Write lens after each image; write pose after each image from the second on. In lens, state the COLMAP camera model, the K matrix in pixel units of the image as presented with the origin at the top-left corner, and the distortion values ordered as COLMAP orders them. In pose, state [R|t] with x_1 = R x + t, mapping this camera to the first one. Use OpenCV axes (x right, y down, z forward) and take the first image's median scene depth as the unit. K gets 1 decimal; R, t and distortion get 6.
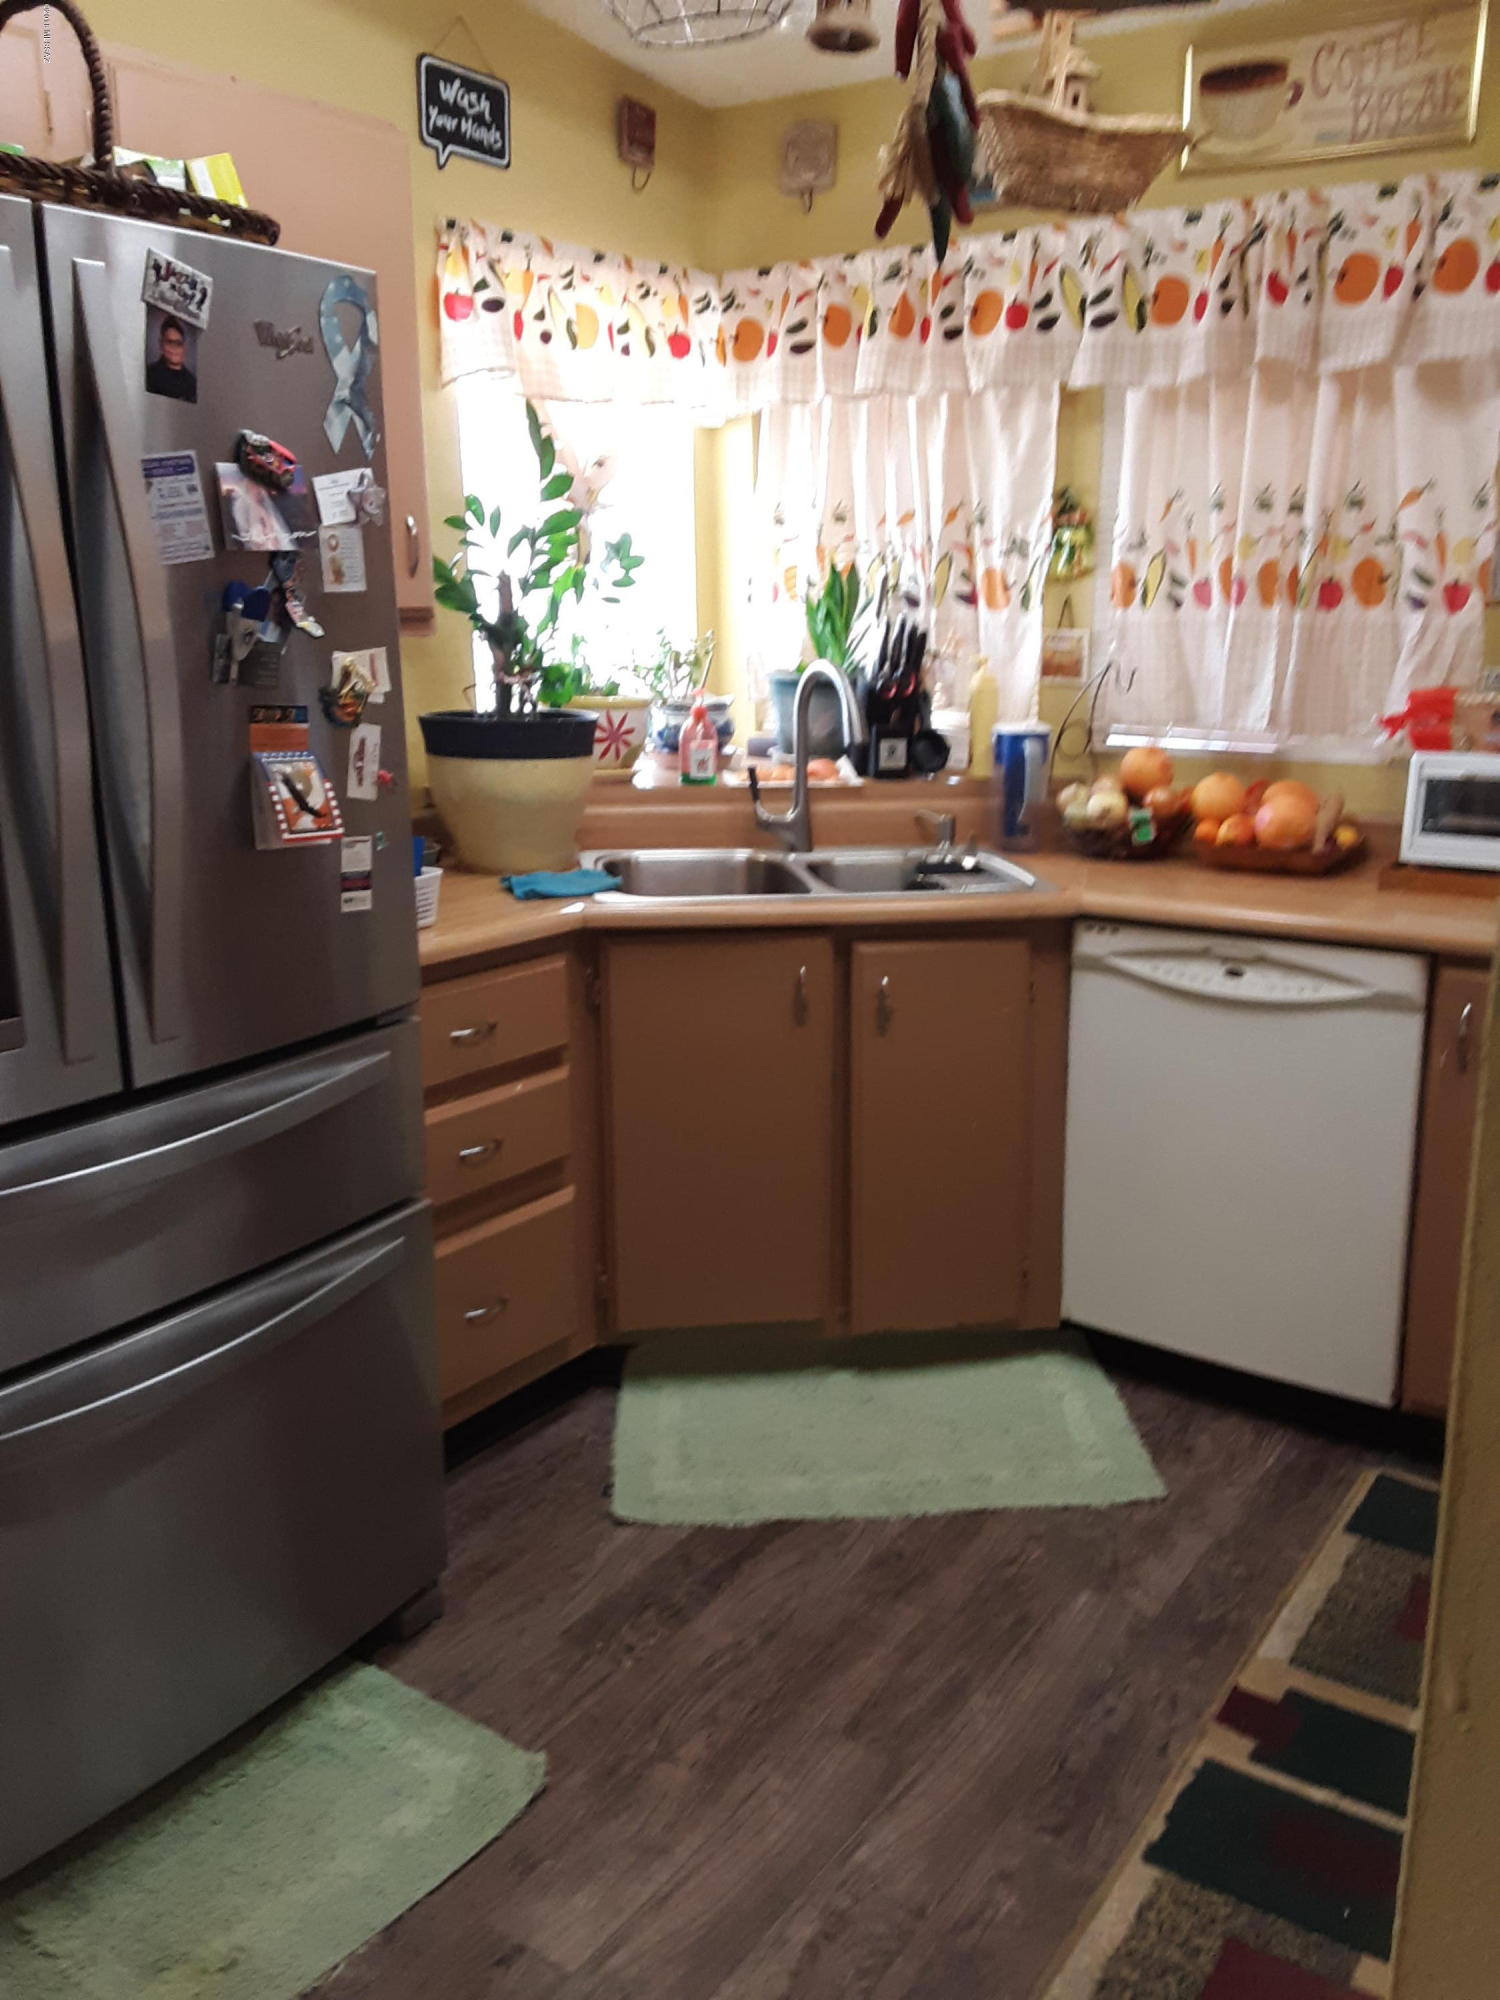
lens RADIAL K [[1627.8, 0, 746.5], [0, 1627.8, 1001.0], [0, 0, 1]] dist [0.138320, -0.258086]
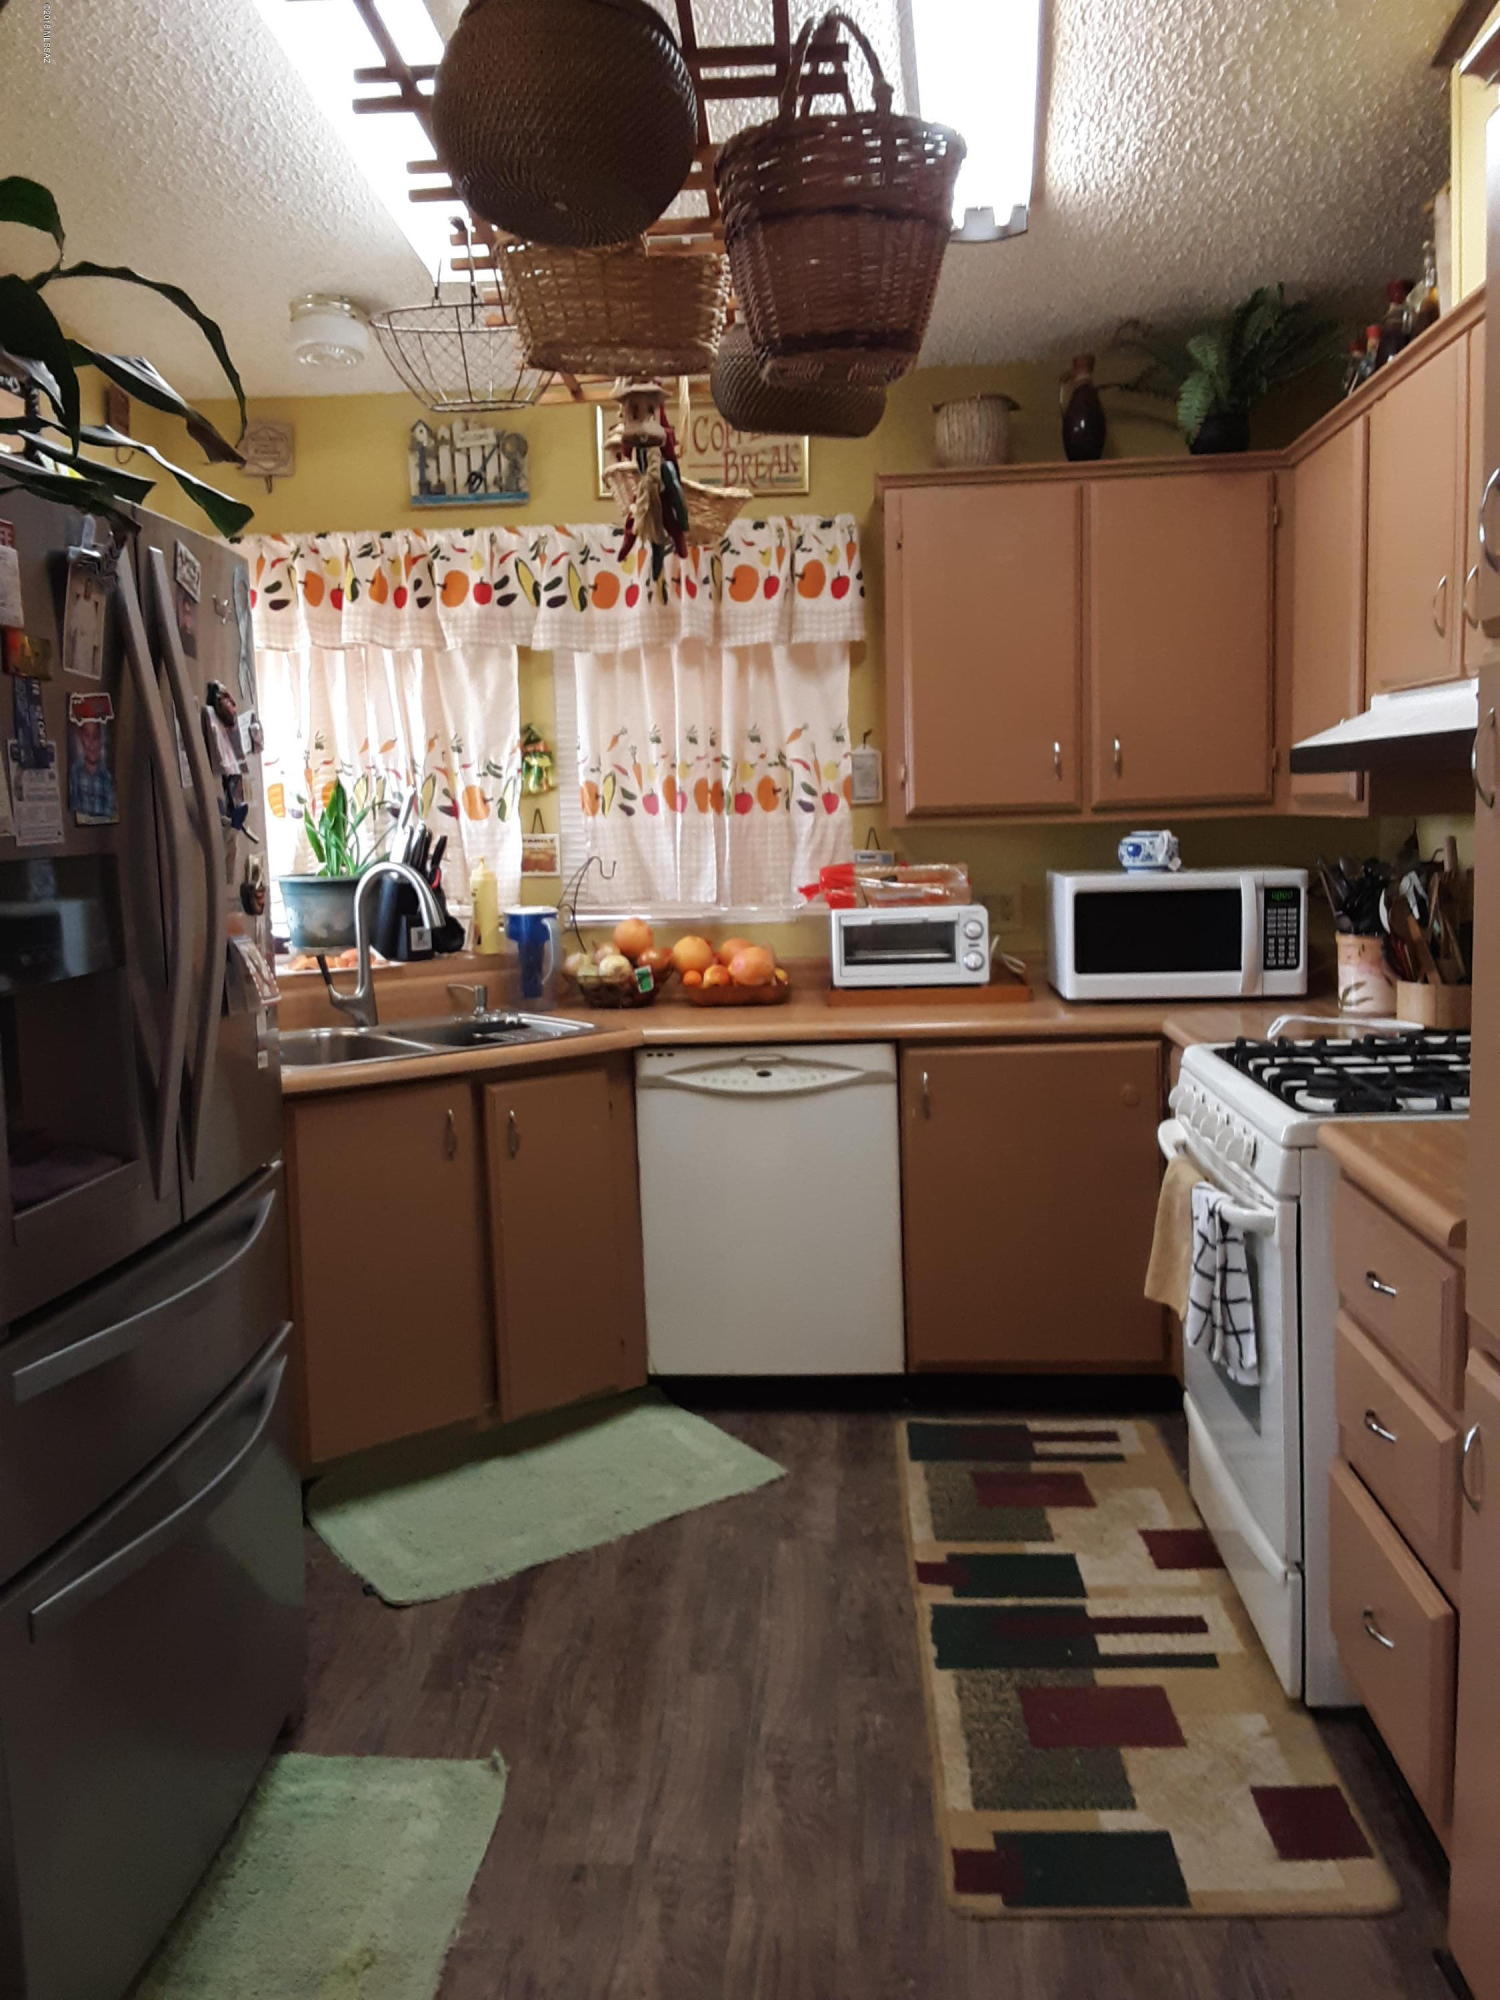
lens RADIAL K [[1627.8, 0, 746.5], [0, 1627.8, 1001.0], [0, 0, 1]] dist [0.138320, -0.258086]
pose [[0.849201, -0.082878, 0.521526, -0.366326], [0.150255, 0.984707, -0.088175, 0.036091], [-0.506243, 0.153240, 0.848667, -0.126372]]
